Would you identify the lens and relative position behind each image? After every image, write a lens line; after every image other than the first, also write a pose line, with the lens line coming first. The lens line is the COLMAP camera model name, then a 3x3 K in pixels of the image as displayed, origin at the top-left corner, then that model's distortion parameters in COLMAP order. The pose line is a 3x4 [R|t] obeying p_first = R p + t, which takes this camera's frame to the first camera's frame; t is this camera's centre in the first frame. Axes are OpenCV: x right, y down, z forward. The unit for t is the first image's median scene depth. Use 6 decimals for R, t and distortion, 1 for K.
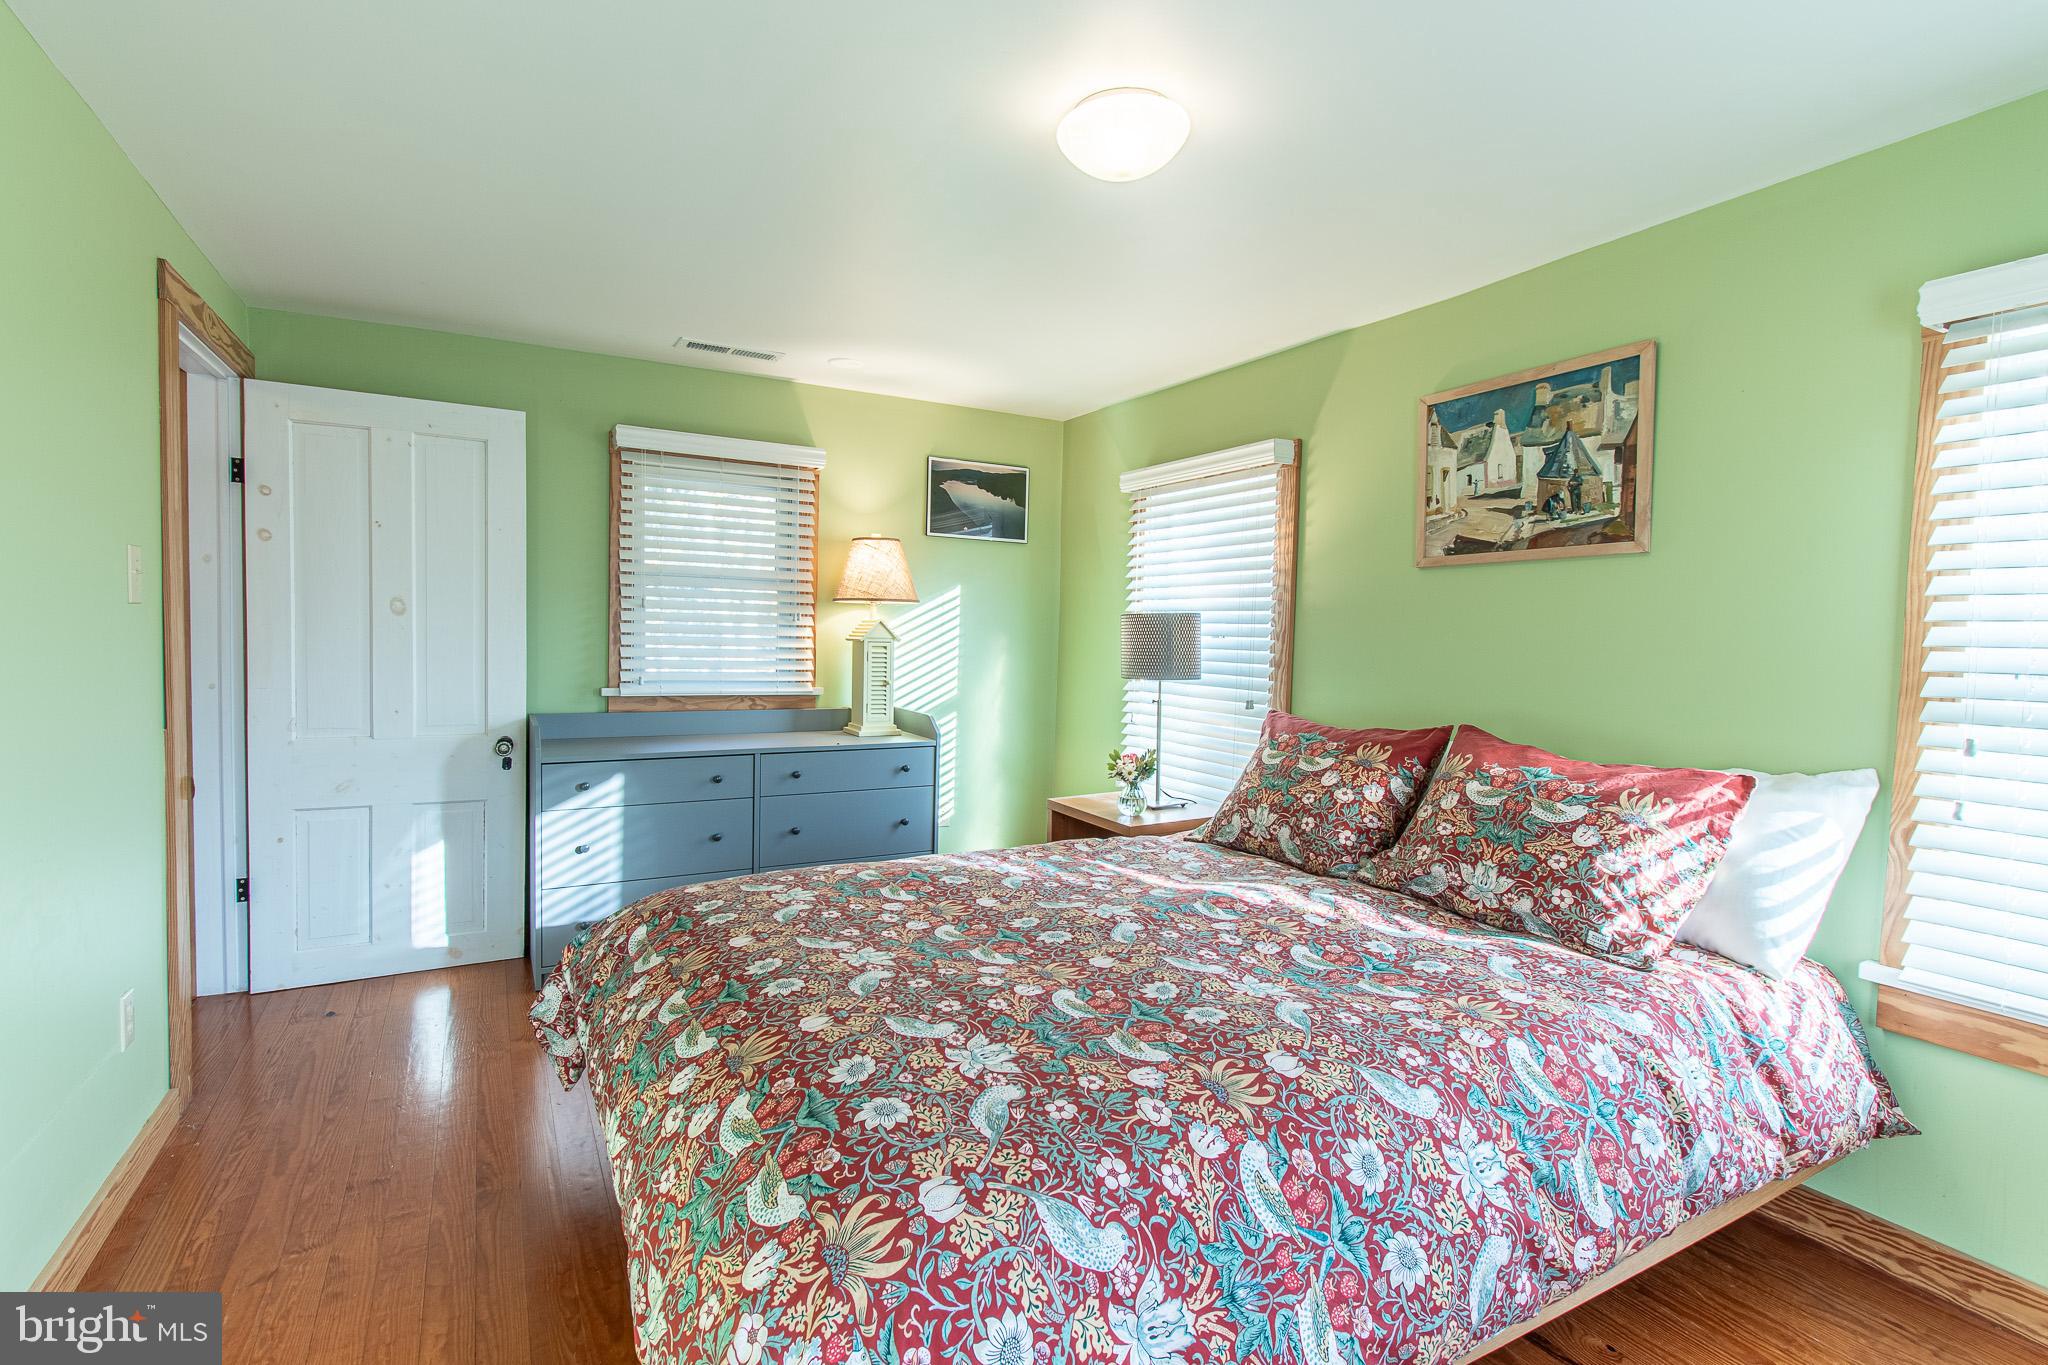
lens RADIAL K [[982.0, 0, 1038.5], [0, 982.0, 684.9], [0, 0, 1]] dist [-0.005385, -0.000254]
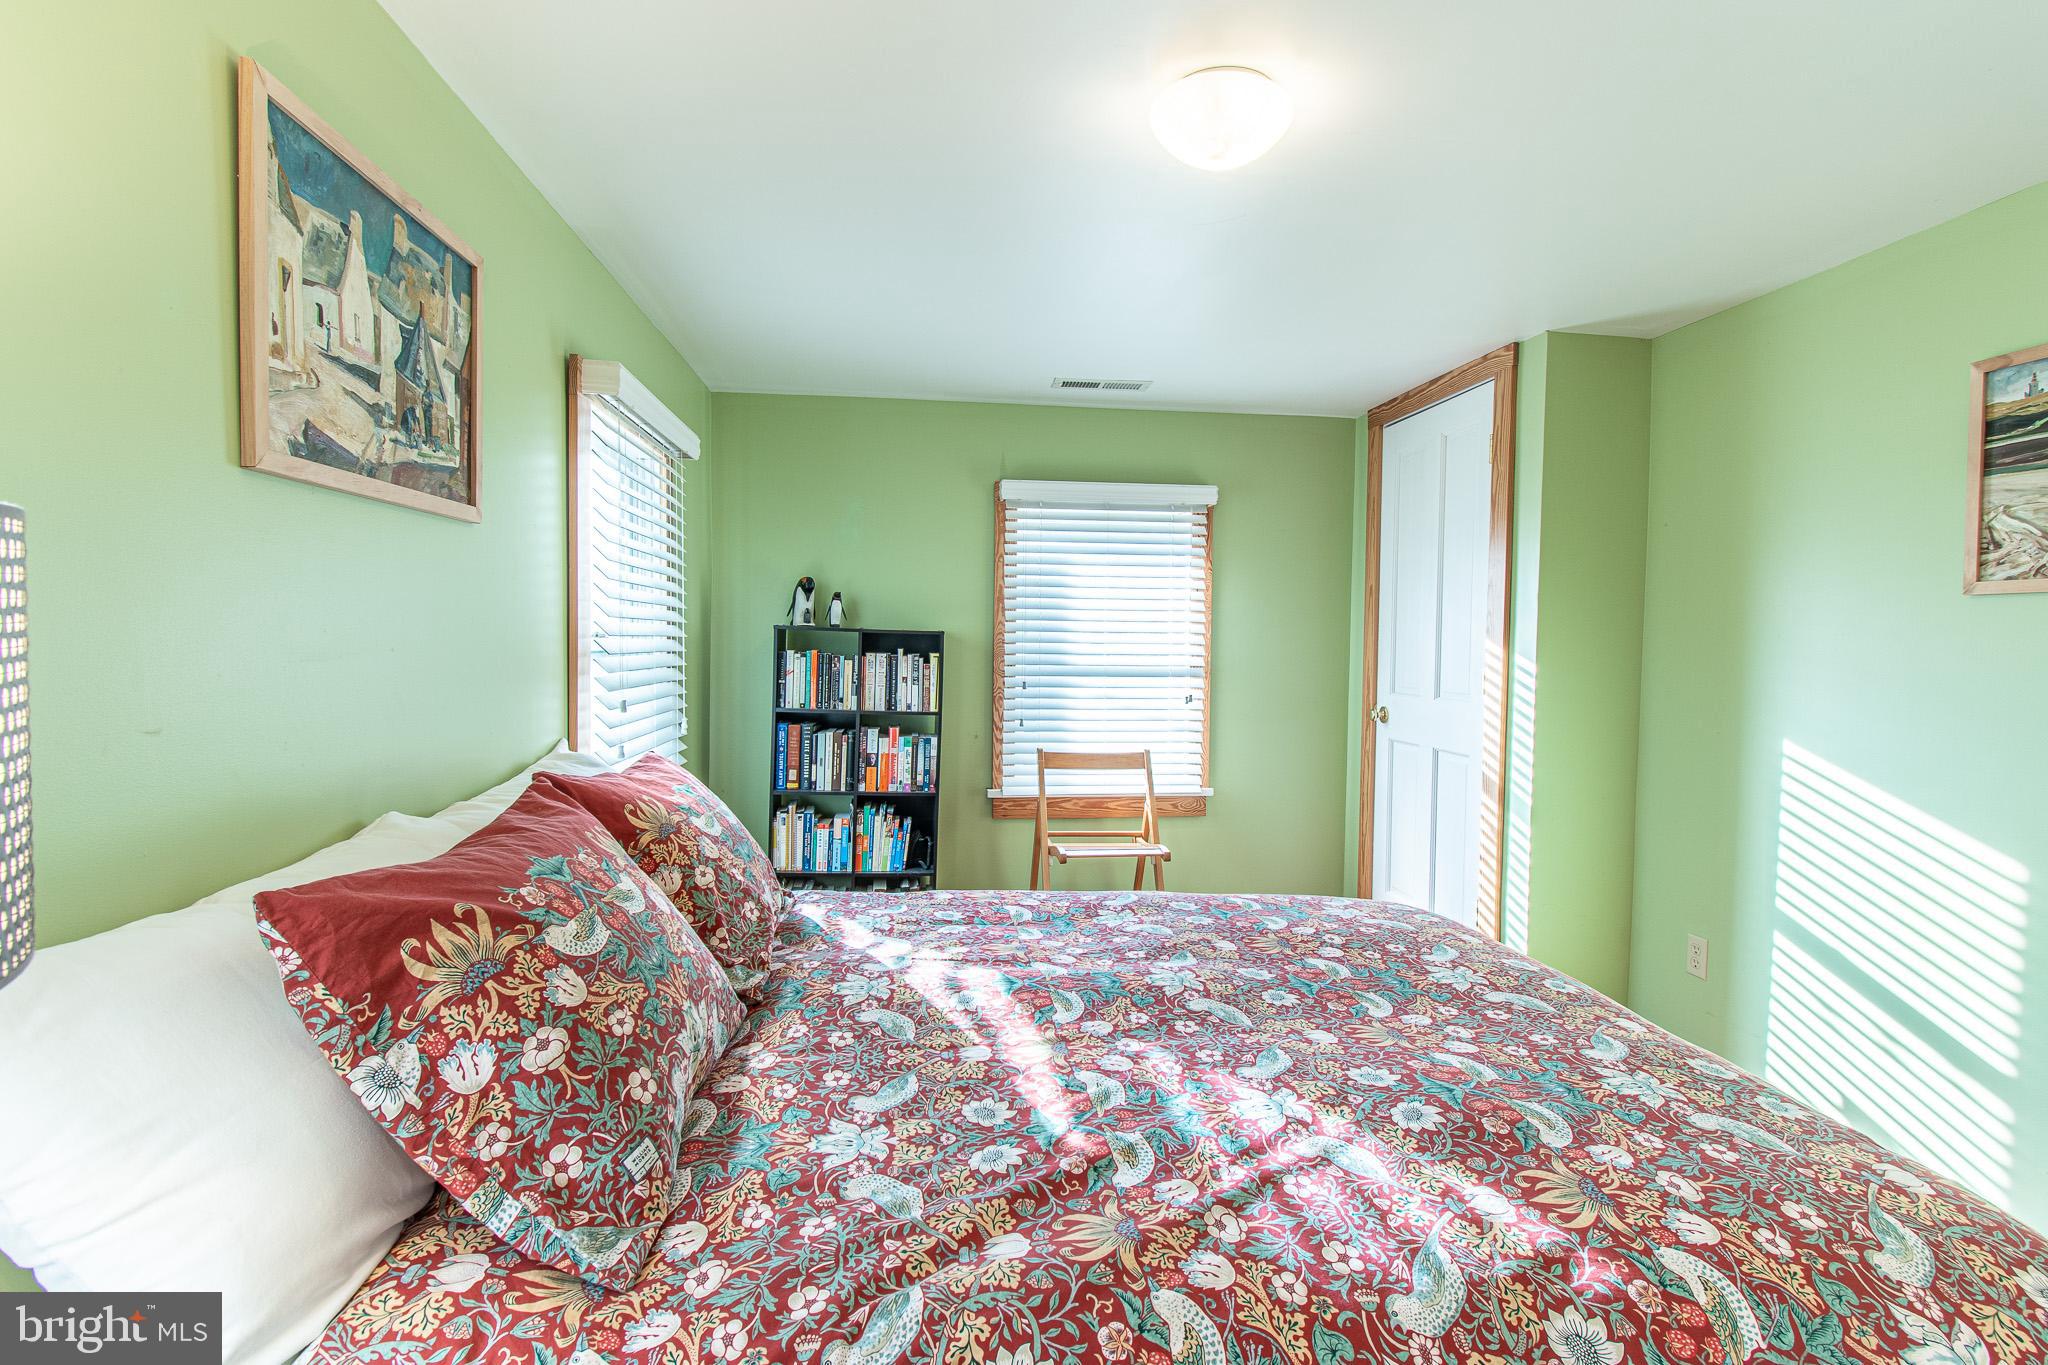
lens RADIAL K [[982.0, 0, 1038.5], [0, 982.0, 684.9], [0, 0, 1]] dist [-0.005385, -0.000254]
pose [[-0.927354, -0.057057, 0.369808, -0.097441], [-0.020011, 0.994454, 0.103250, -0.086647], [-0.373649, 0.088349, -0.923353, 1.425774]]
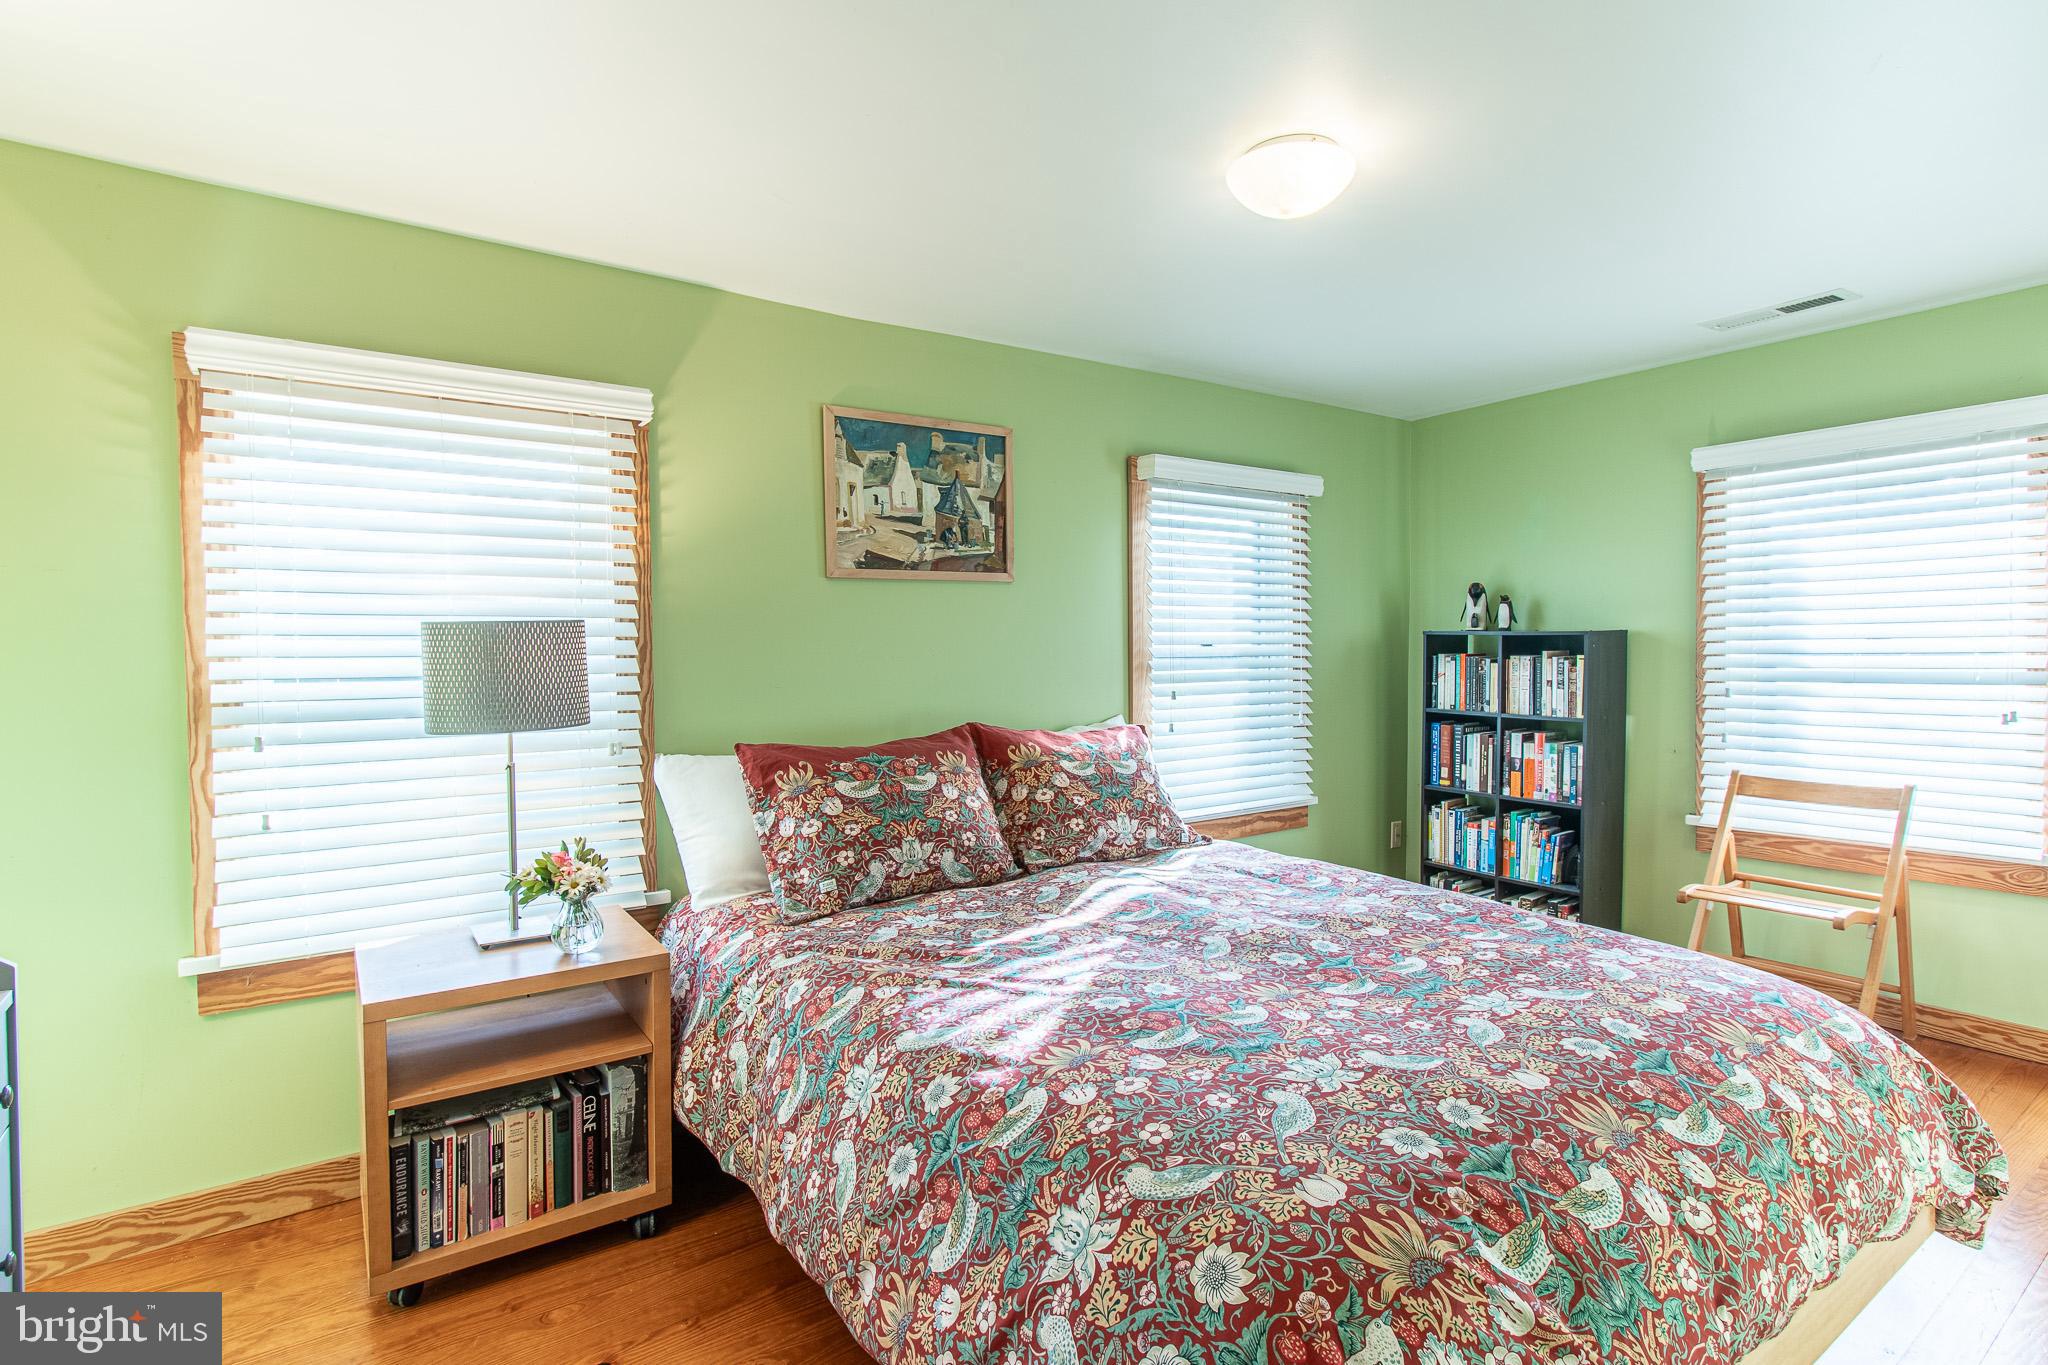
lens RADIAL K [[1019.0, 0, 1024.0], [0, 1019.0, 682.5], [0, 0, 1]] dist [-0.003476, -0.000233]
pose [[-0.111442, -0.057438, 0.992110, -0.735132], [0.059290, 0.996166, 0.064333, -0.077531], [-0.992001, 0.065991, -0.107610, 1.036566]]
